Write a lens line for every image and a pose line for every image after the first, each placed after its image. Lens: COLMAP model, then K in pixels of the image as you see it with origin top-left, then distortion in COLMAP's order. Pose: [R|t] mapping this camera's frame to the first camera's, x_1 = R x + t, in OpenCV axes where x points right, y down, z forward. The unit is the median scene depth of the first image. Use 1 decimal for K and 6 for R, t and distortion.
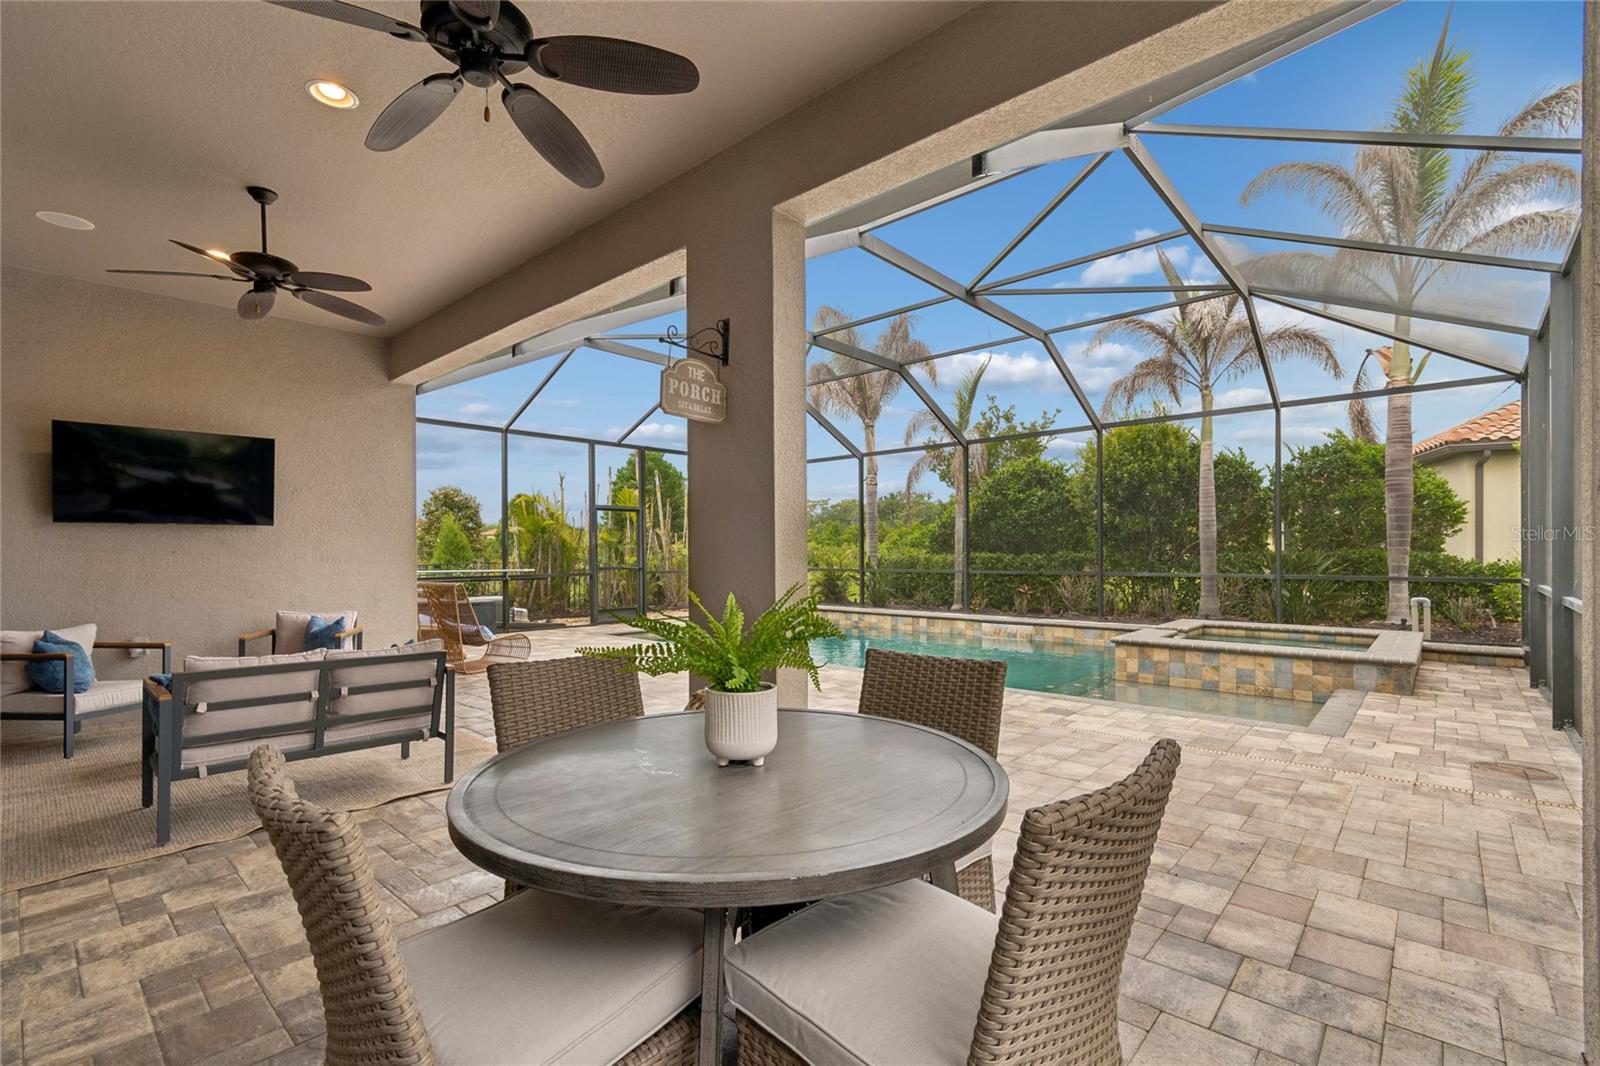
lens RADIAL K [[707.7, 0, 813.0], [0, 707.7, 544.6], [0, 0, 1]] dist [-0.002211, -0.000085]
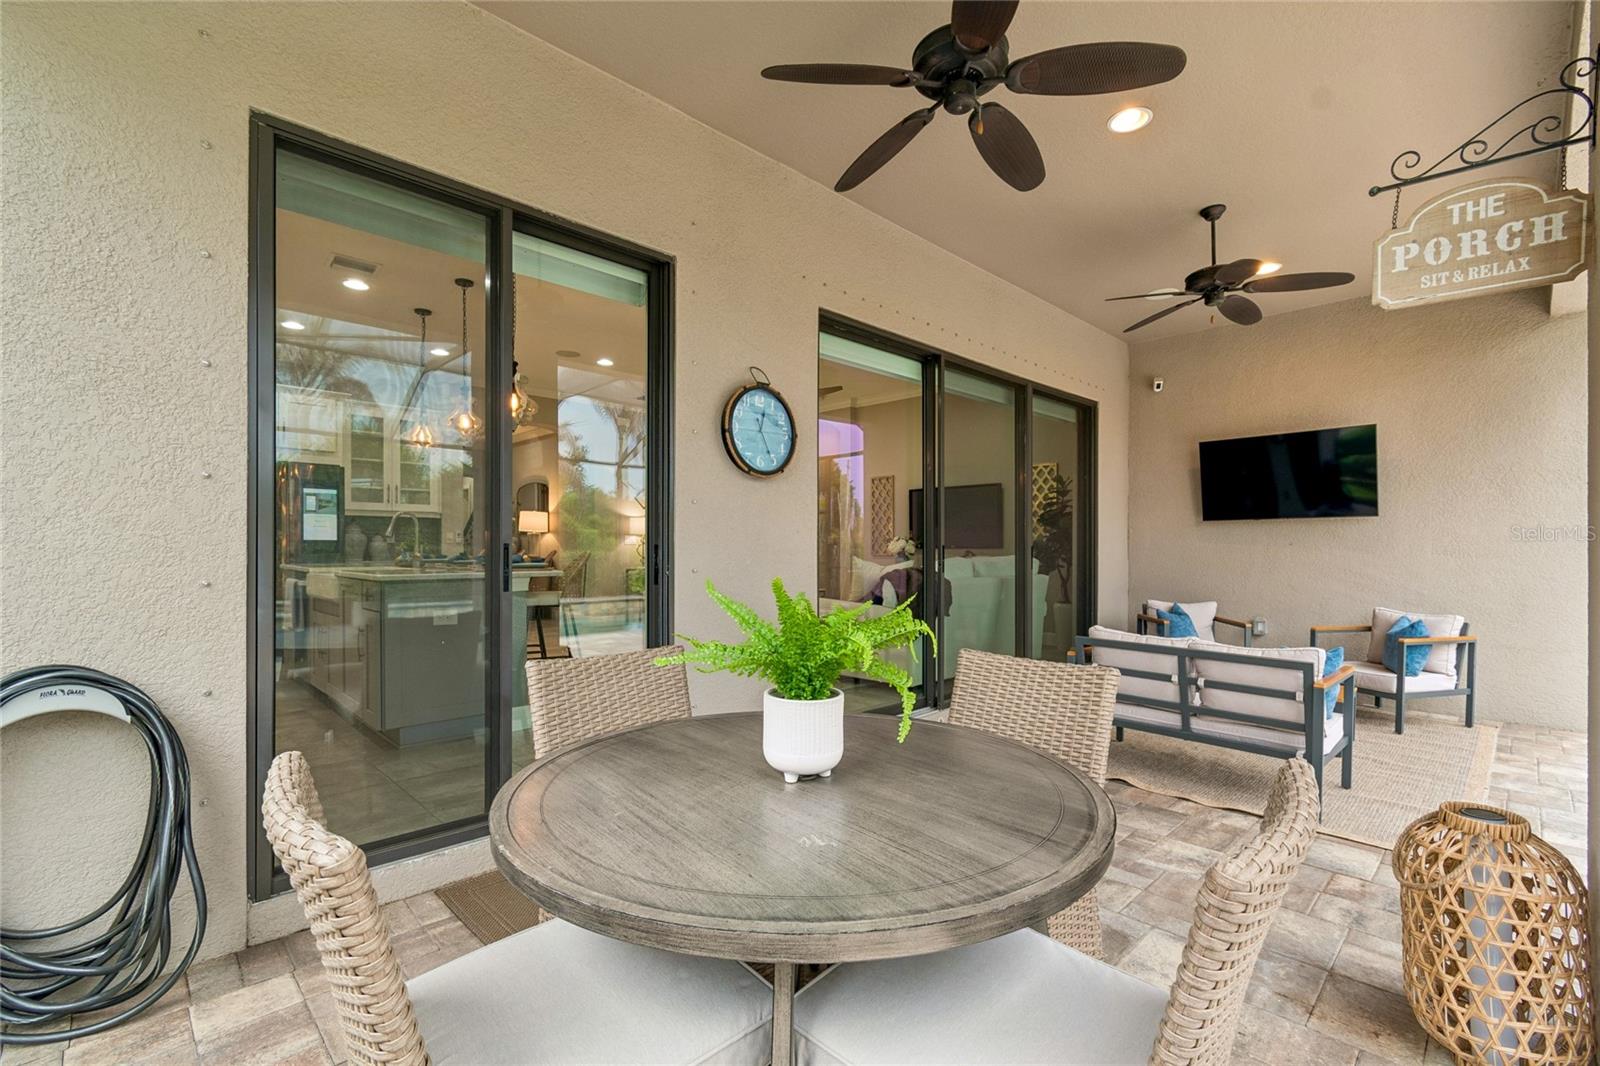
lens RADIAL K [[707.7, 0, 813.0], [0, 707.7, 544.6], [0, 0, 1]] dist [-0.002211, -0.000085]
pose [[-0.051143, 0.000929, -0.998691, 0.338827], [0.009534, 0.999954, 0.000442, 0.005263], [0.998646, -0.009499, -0.051149, 0.457548]]
